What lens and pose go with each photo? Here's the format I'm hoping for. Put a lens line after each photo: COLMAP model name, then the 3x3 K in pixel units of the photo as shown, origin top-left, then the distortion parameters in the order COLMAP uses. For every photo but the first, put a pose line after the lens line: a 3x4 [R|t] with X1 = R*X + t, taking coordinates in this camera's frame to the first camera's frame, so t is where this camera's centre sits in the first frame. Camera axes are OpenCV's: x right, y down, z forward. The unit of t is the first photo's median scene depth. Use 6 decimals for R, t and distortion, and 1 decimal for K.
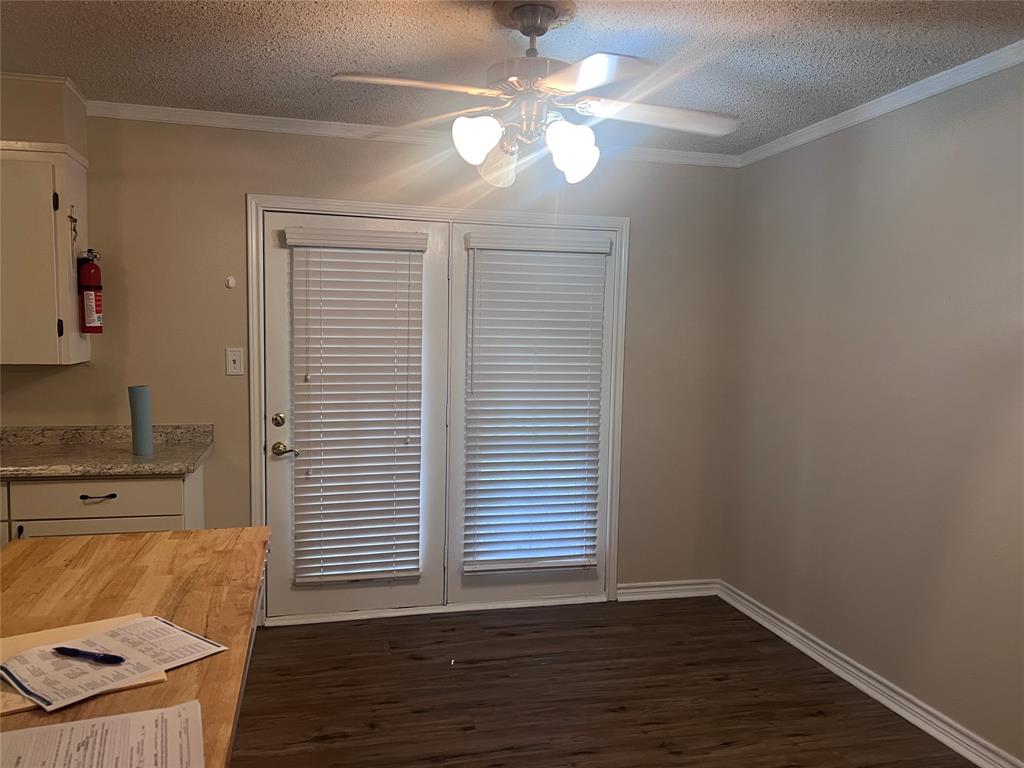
lens RADIAL K [[767.1, 0, 510.3], [0, 767.1, 384.9], [0, 0, 1]] dist [0.063021, -0.067781]
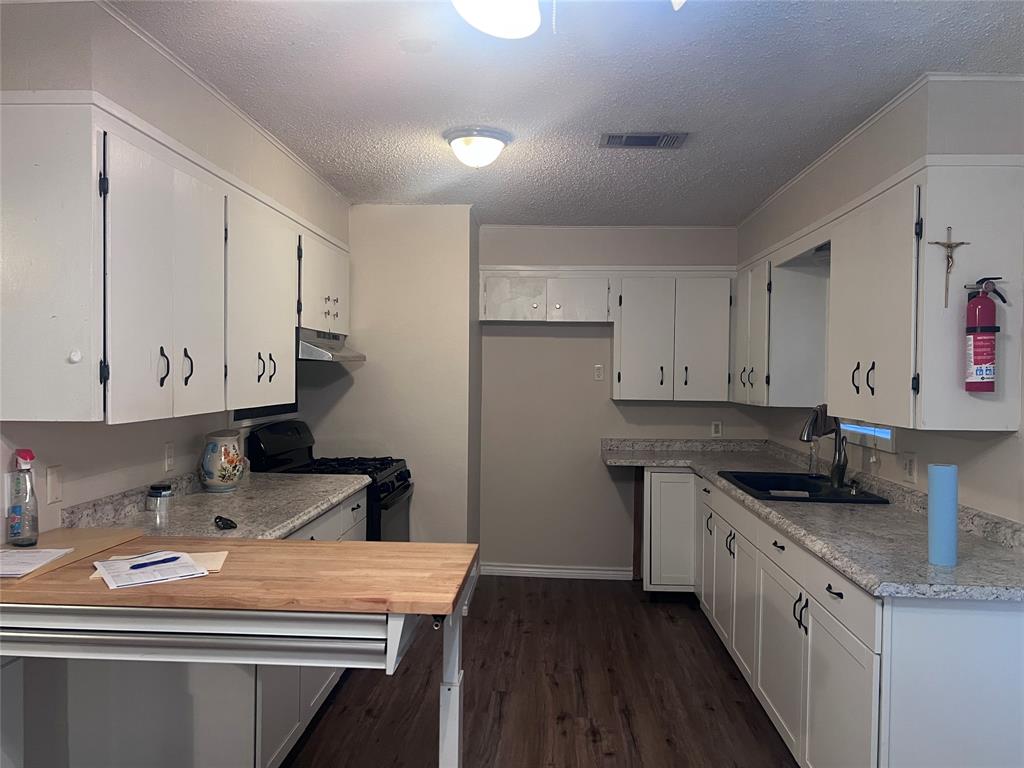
lens RADIAL K [[767.1, 0, 512.0], [0, 767.1, 383.8], [0, 0, 1]] dist [0.063021, -0.067781]
pose [[-0.300334, 0.008077, -0.953800, 0.307965], [-0.085475, 0.995713, 0.035347, -0.062396], [0.949997, 0.092142, -0.298356, 0.806952]]
